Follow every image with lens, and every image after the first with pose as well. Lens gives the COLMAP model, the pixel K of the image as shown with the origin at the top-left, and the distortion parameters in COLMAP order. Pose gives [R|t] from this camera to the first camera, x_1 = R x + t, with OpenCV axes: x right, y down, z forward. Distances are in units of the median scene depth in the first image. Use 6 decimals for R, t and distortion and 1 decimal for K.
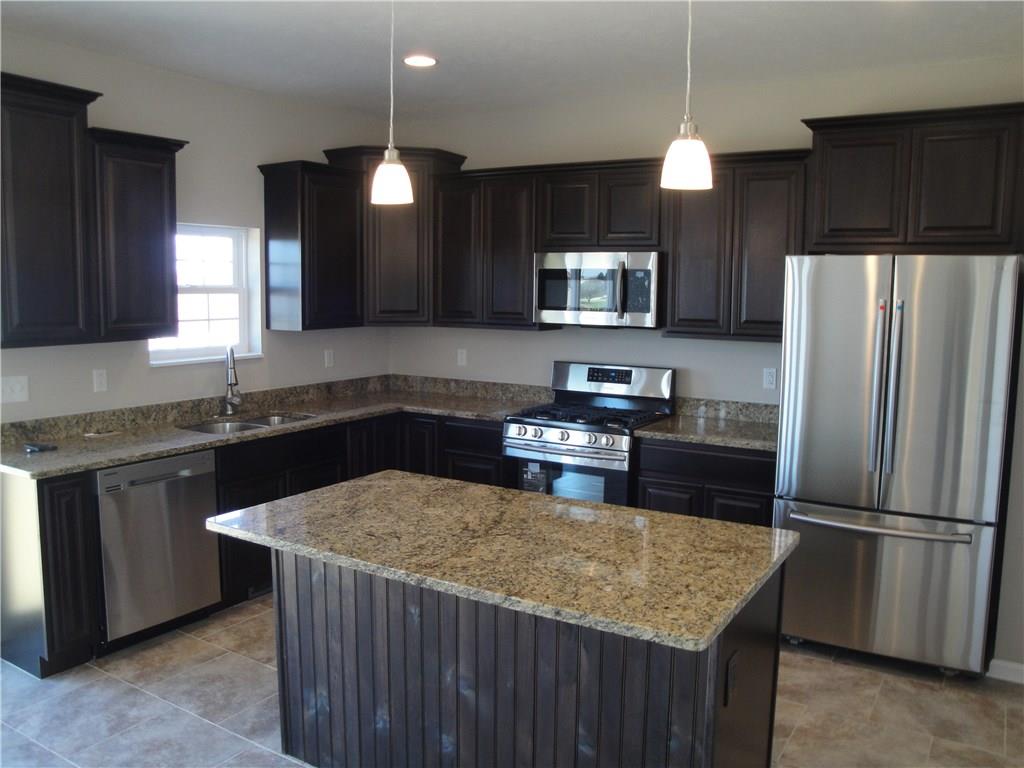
lens RADIAL K [[847.7, 0, 512.0], [0, 847.7, 384.0], [0, 0, 1]] dist [-0.183772, 0.176146]
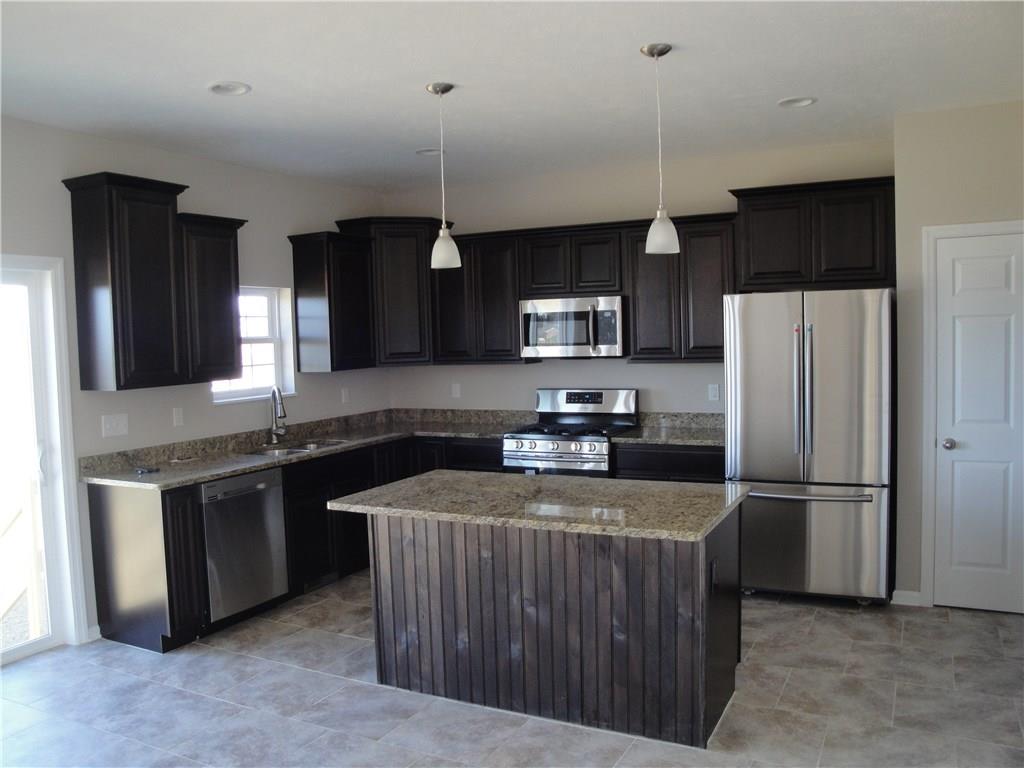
lens RADIAL K [[847.7, 0, 512.0], [0, 847.7, 384.0], [0, 0, 1]] dist [-0.183772, 0.176146]
pose [[0.995516, -0.045066, 0.083171, -0.113361], [0.049638, 0.997320, -0.053741, 0.038741], [-0.080527, 0.057629, 0.995085, -0.270100]]
